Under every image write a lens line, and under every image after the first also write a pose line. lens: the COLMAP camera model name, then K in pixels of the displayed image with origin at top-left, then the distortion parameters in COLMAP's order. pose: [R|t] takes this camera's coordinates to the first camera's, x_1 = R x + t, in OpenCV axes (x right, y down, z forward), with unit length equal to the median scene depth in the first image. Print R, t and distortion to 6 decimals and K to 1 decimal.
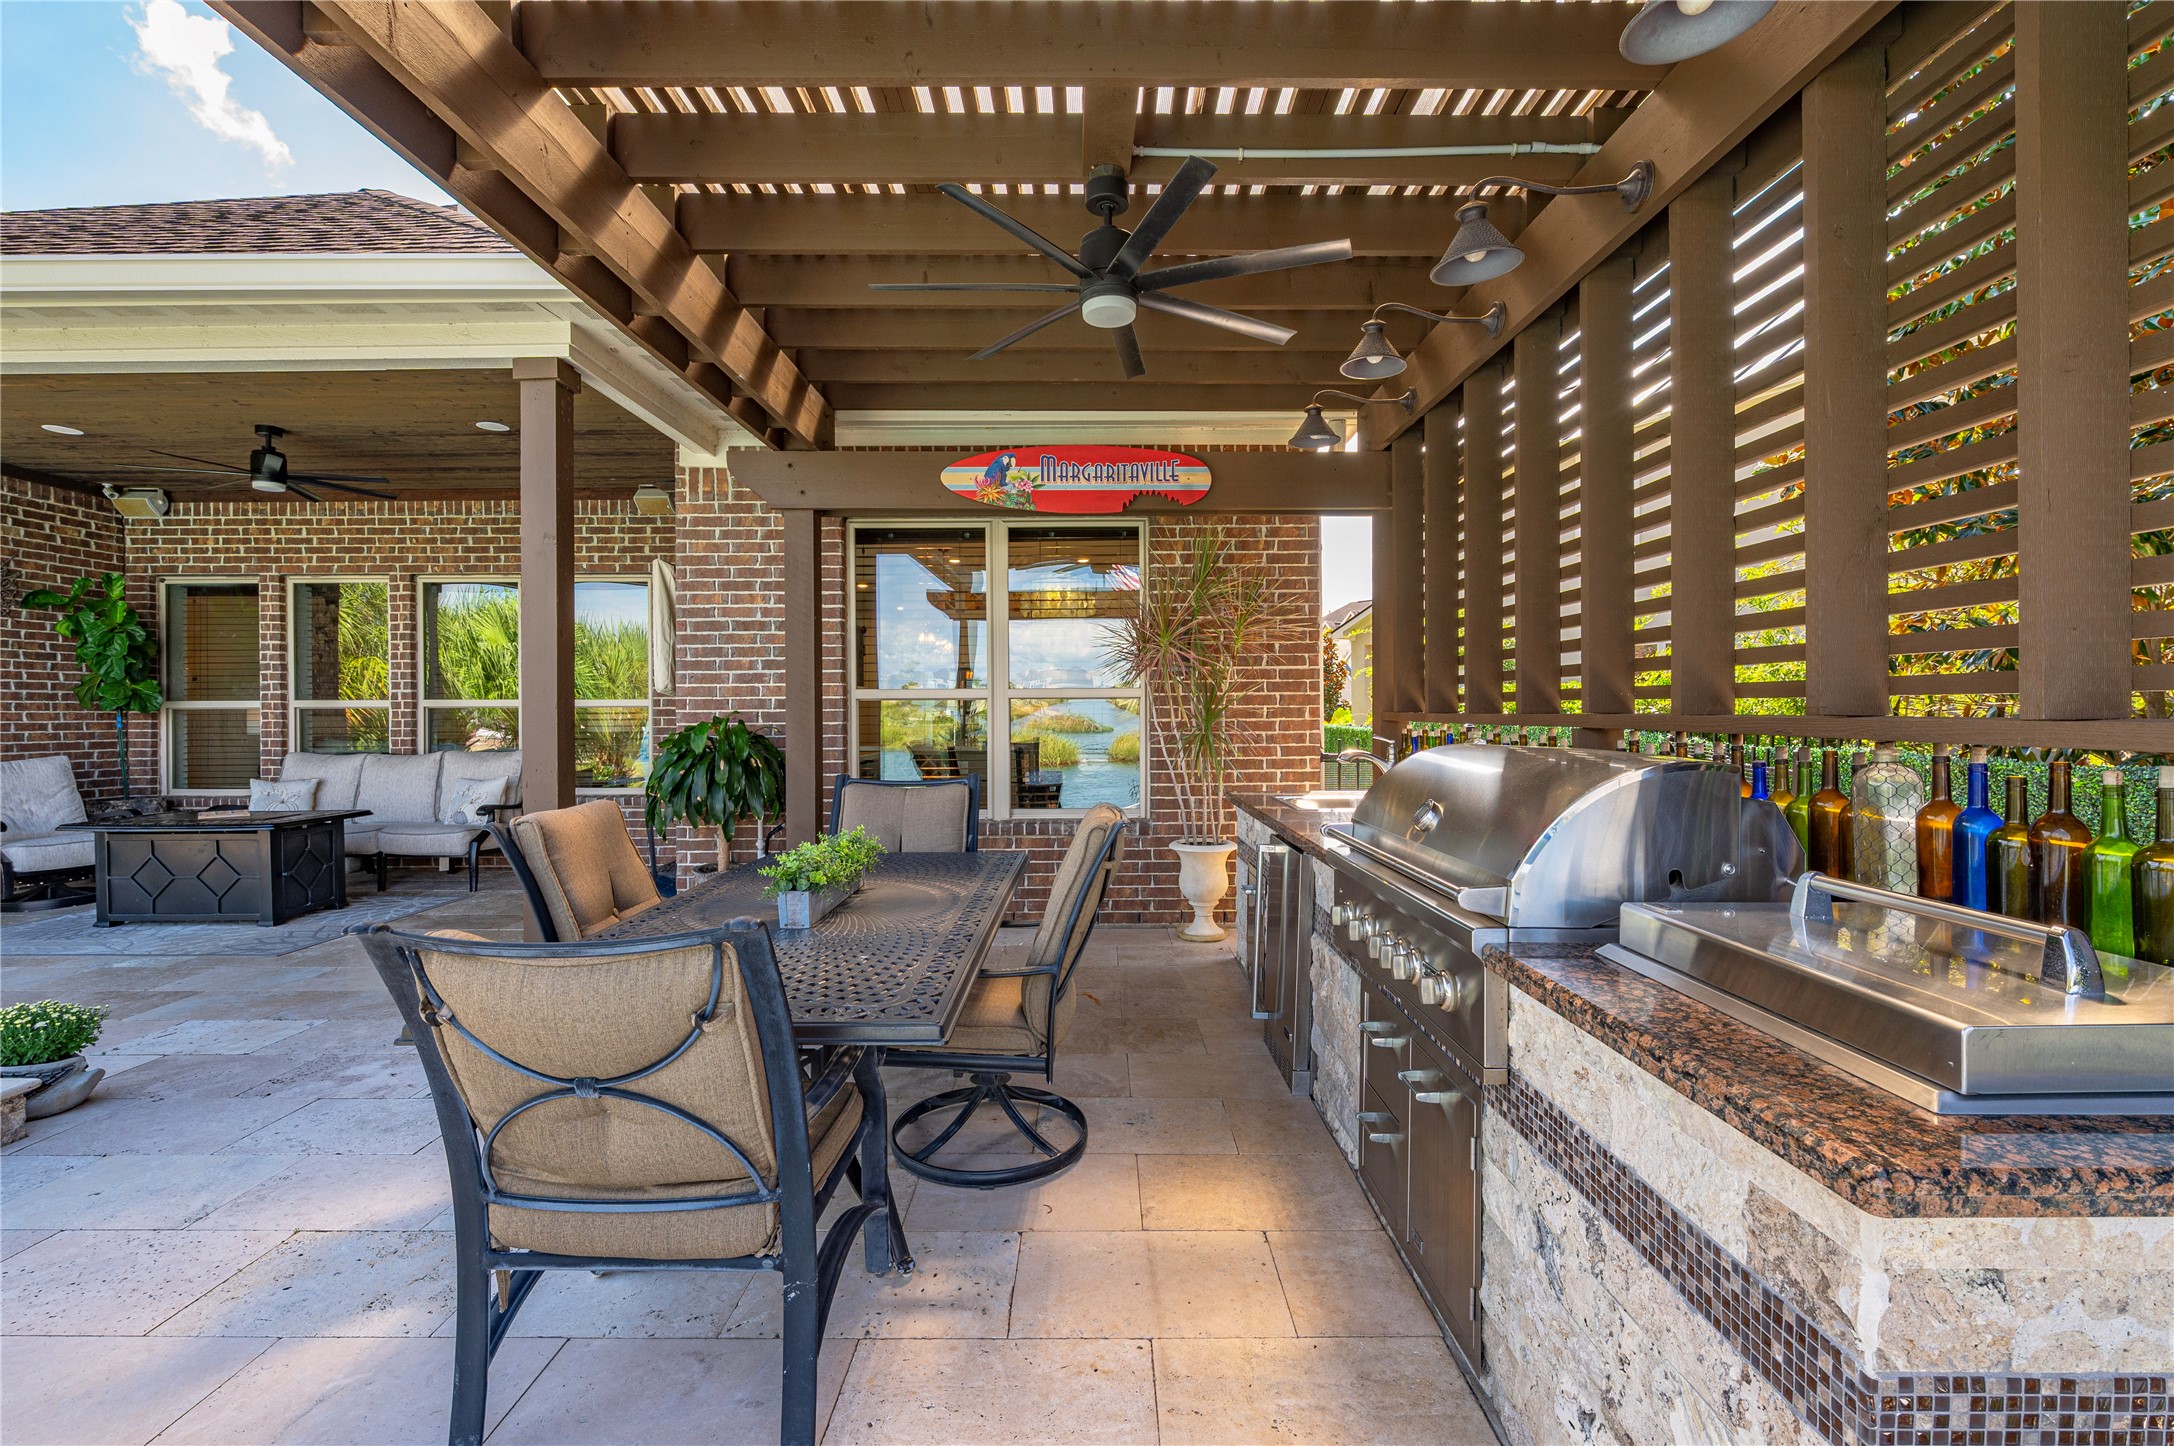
lens RADIAL K [[985.0, 0, 1097.7], [0, 985.0, 719.2], [0, 0, 1]] dist [-0.012644, 0.002036]
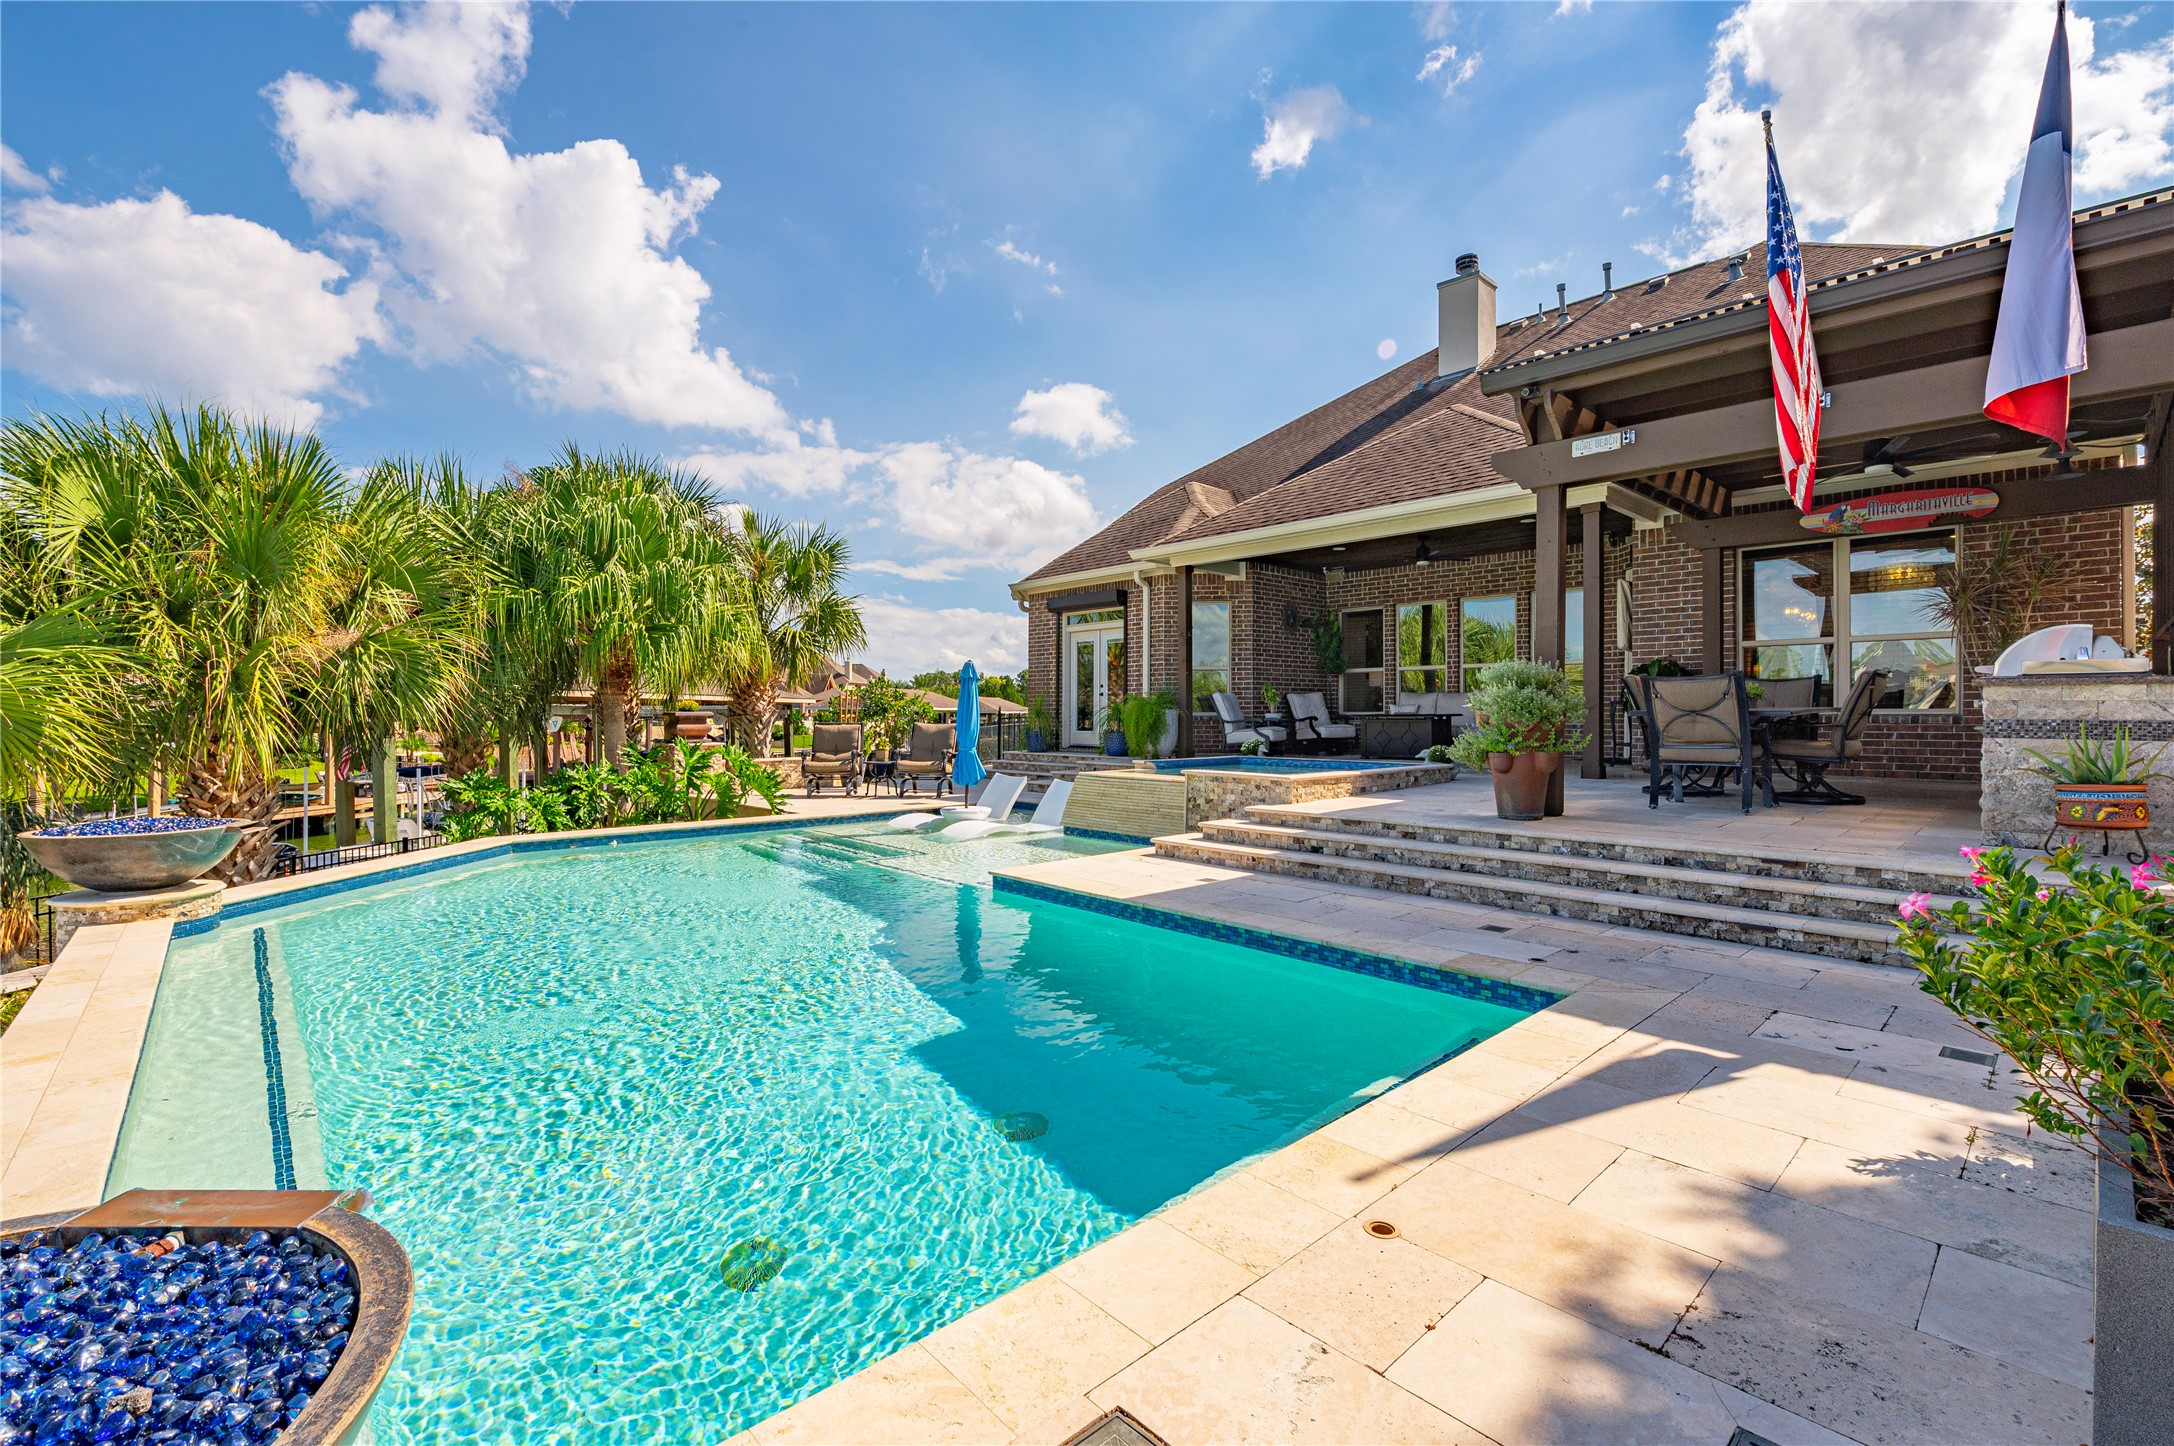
lens RADIAL K [[941.3, 0, 1098.4], [0, 941.3, 723.4], [0, 0, 1]] dist [-0.004496, -0.000054]
pose [[0.689410, 0.009328, -0.724311, 0.188490], [-0.000717, 0.999925, 0.012194, 0.100350], [0.724371, -0.007887, 0.689366, -1.040229]]
